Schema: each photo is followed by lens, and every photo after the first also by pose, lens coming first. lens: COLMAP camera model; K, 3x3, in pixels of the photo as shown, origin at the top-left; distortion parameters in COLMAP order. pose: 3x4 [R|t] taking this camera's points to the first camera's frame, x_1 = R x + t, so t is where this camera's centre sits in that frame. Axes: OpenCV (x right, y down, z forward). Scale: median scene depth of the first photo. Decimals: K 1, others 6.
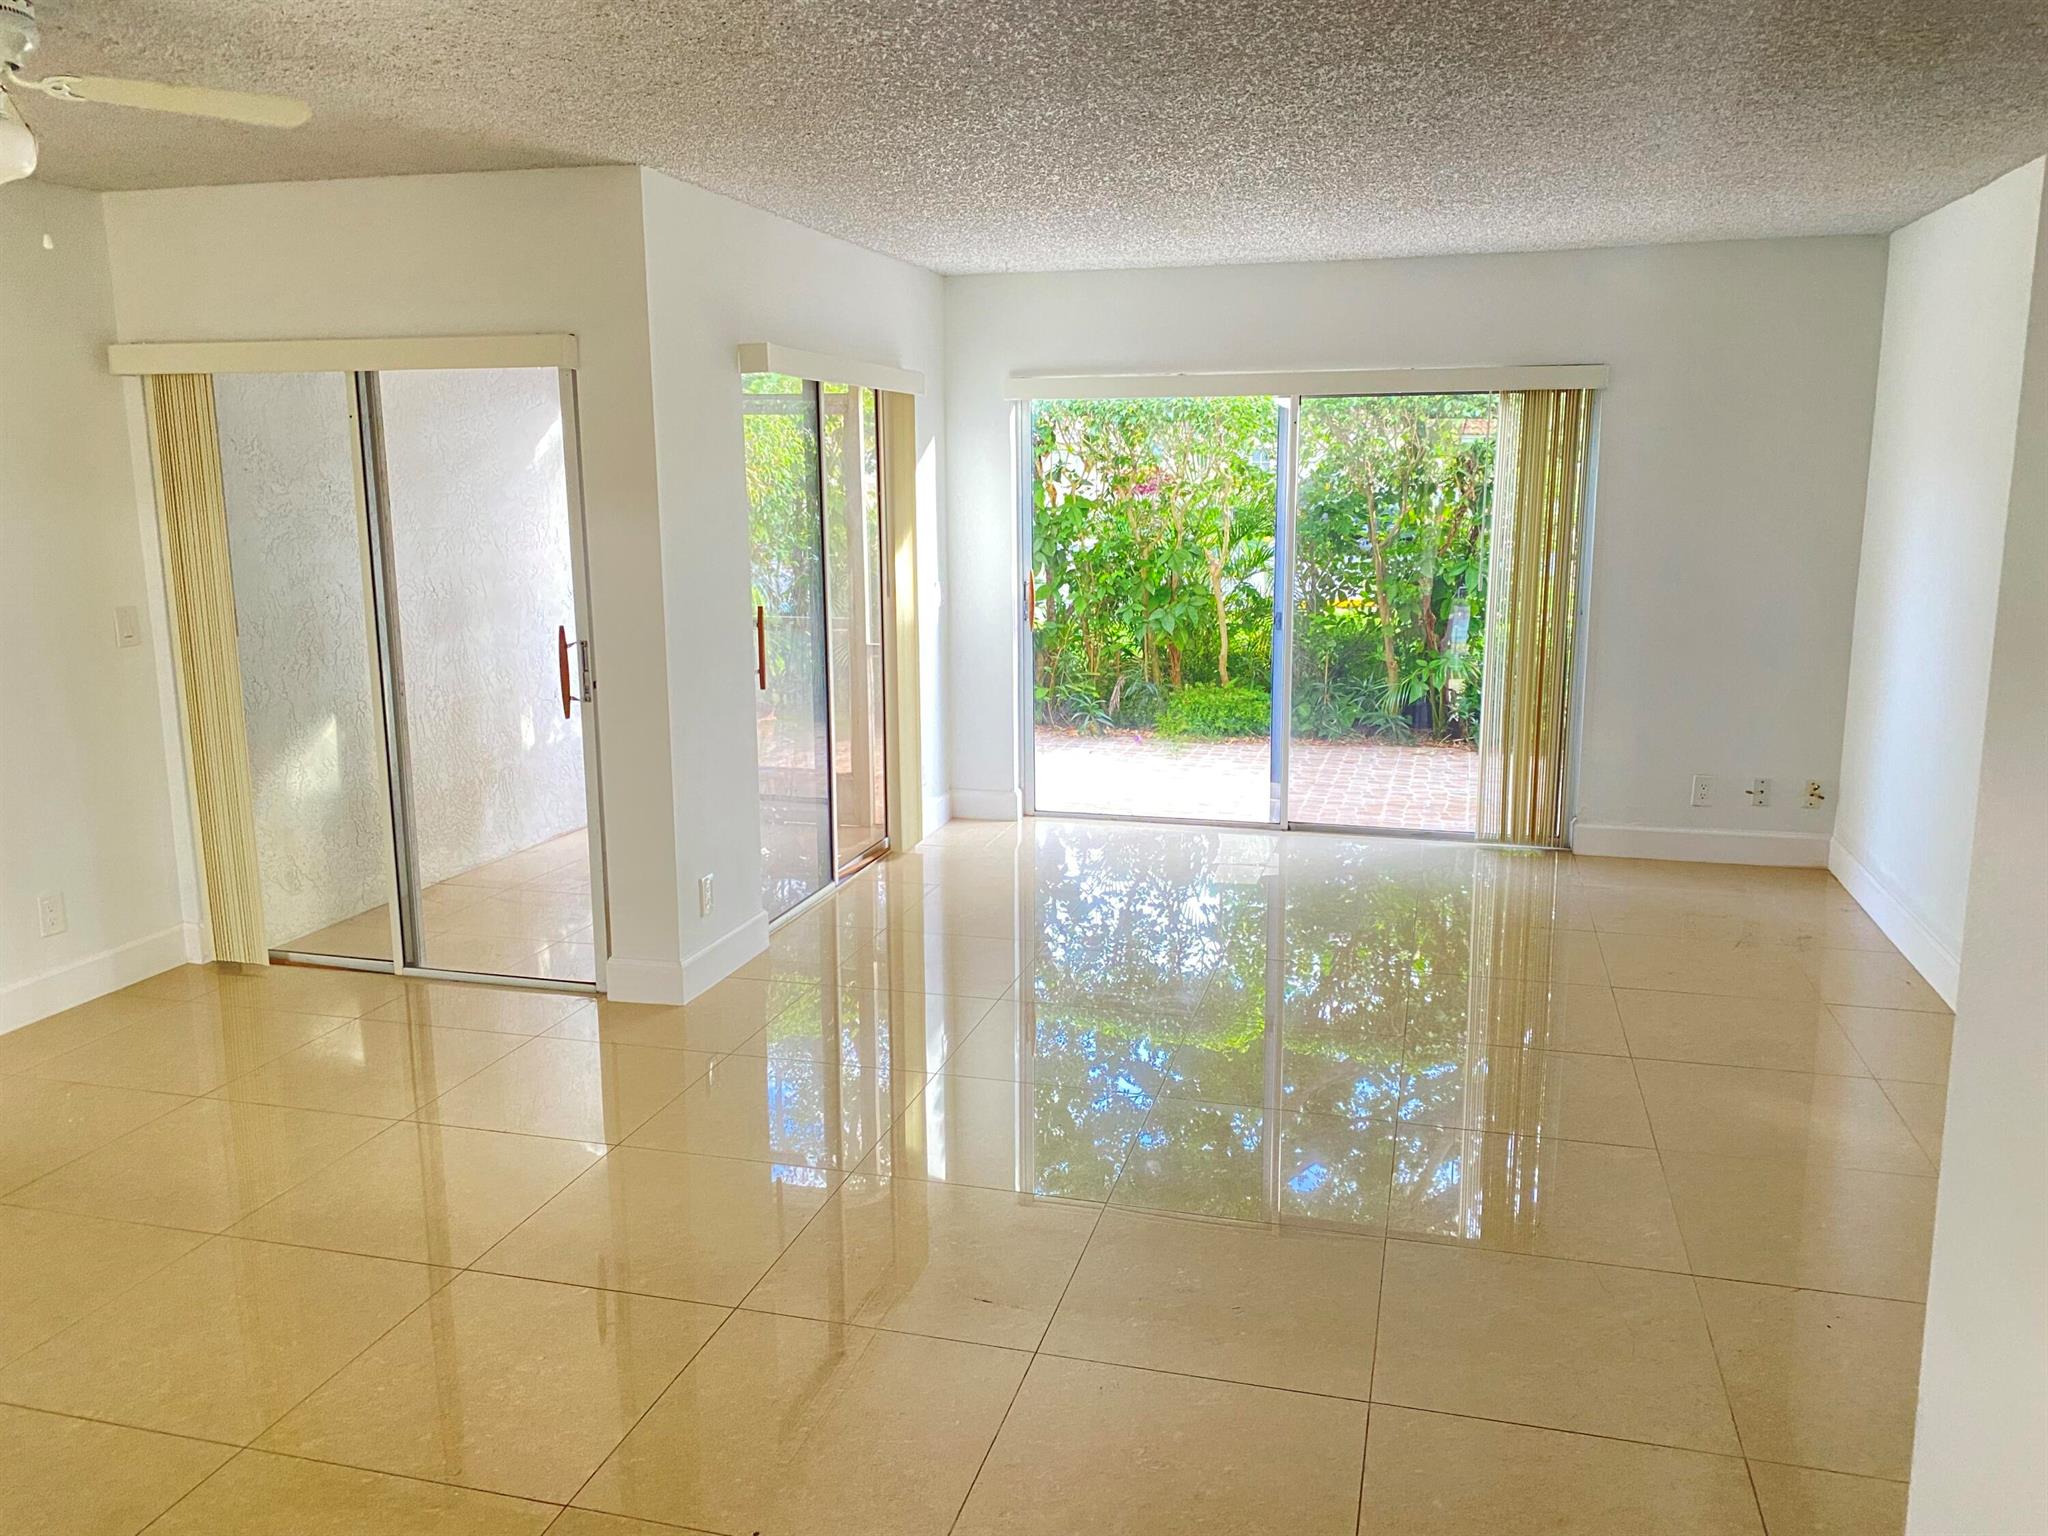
lens RADIAL K [[1572.0, 0, 1031.7], [0, 1572.0, 758.4], [0, 0, 1]] dist [0.022316, -0.026719]
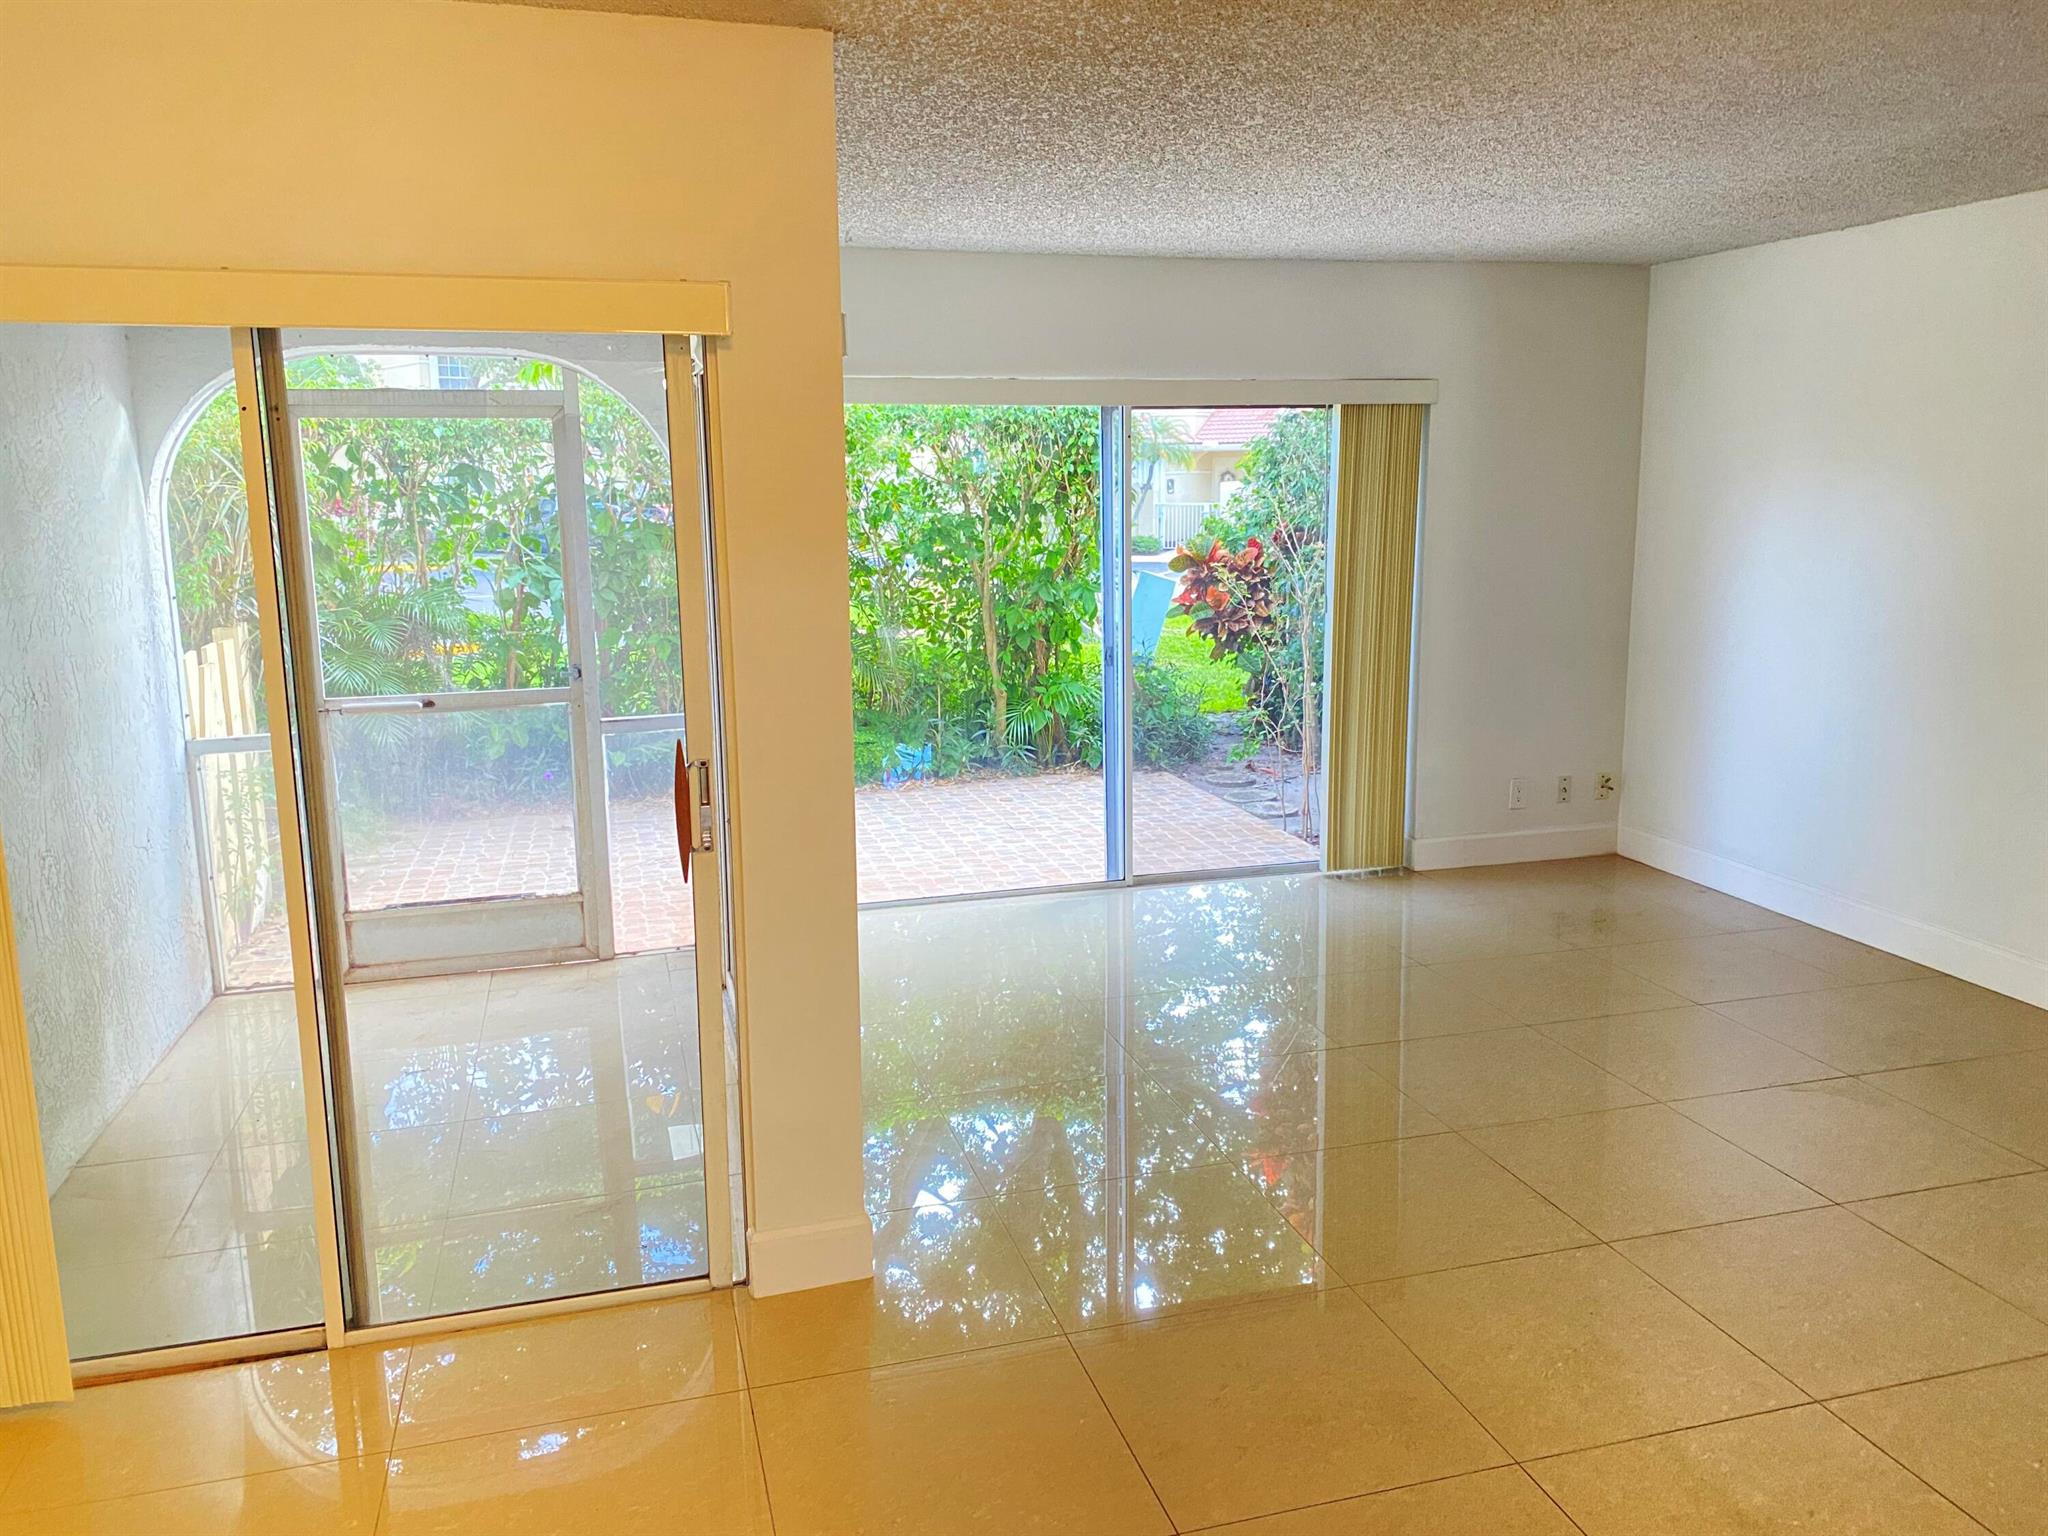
lens RADIAL K [[1572.0, 0, 1065.4], [0, 1572.0, 760.4], [0, 0, 1]] dist [0.022316, -0.026719]
pose [[0.850364, -0.098627, 0.516869, -0.362049], [0.102869, 0.994483, 0.020521, -0.053633], [-0.516042, 0.035719, 0.855818, 0.269602]]
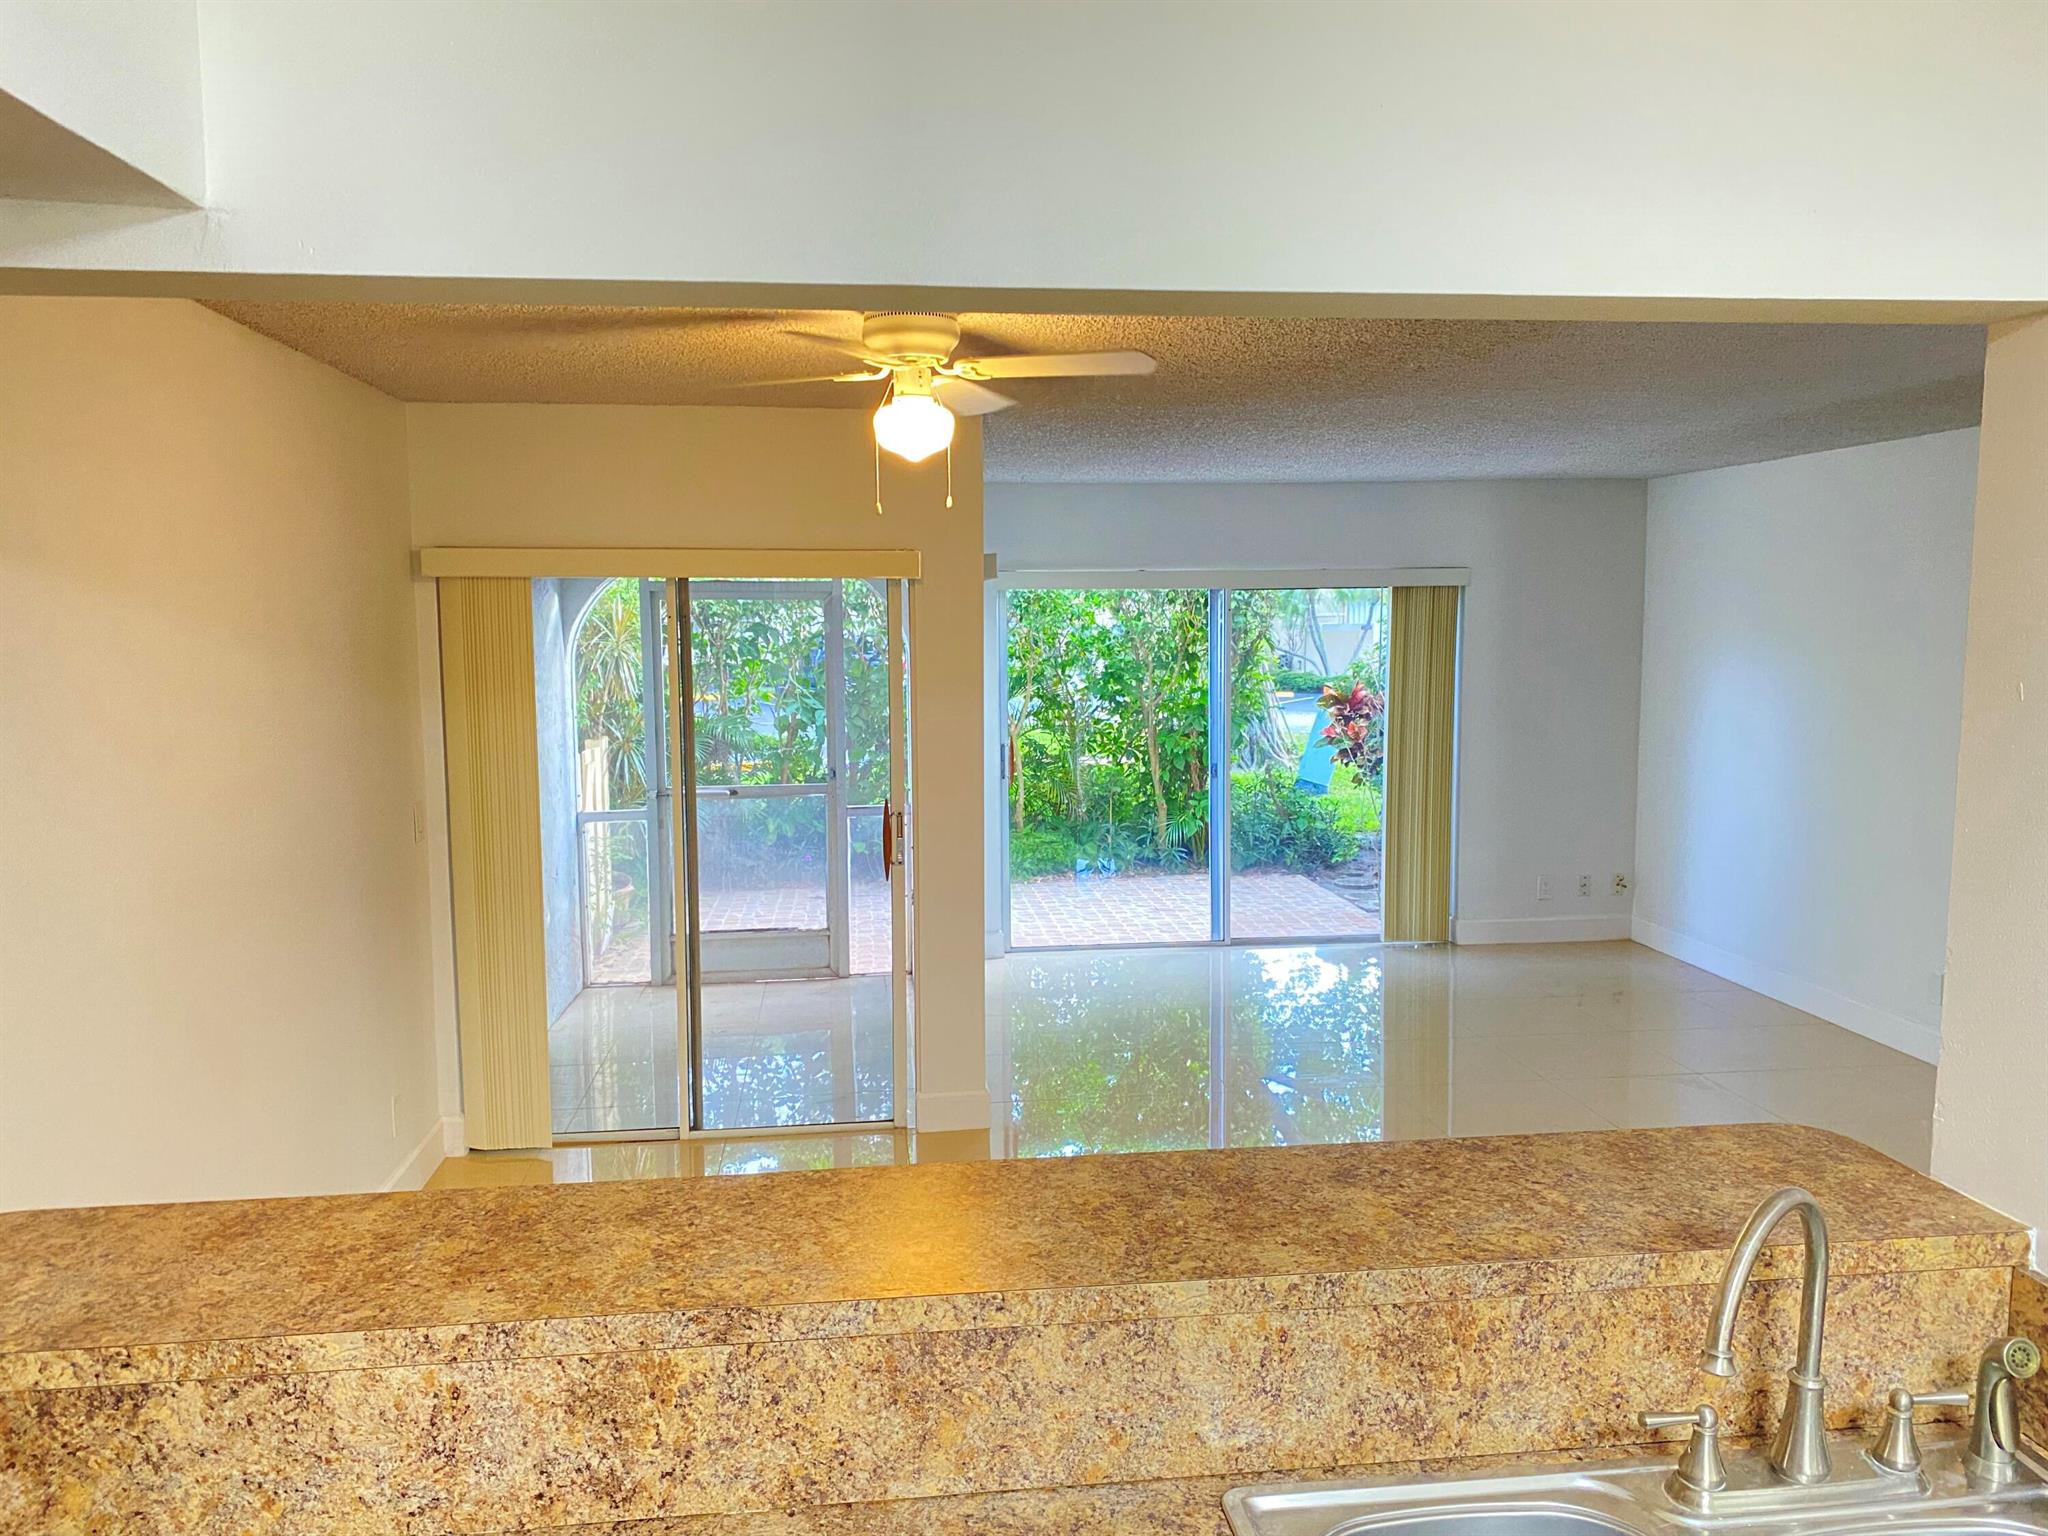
lens RADIAL K [[1572.0, 0, 1040.0], [0, 1572.0, 766.0], [0, 0, 1]] dist [0.022316, -0.026719]
pose [[0.927164, -0.038910, 0.372628, -0.449348], [0.072044, 0.994547, -0.075406, -0.011346], [-0.367662, 0.096759, 0.924912, -0.065255]]
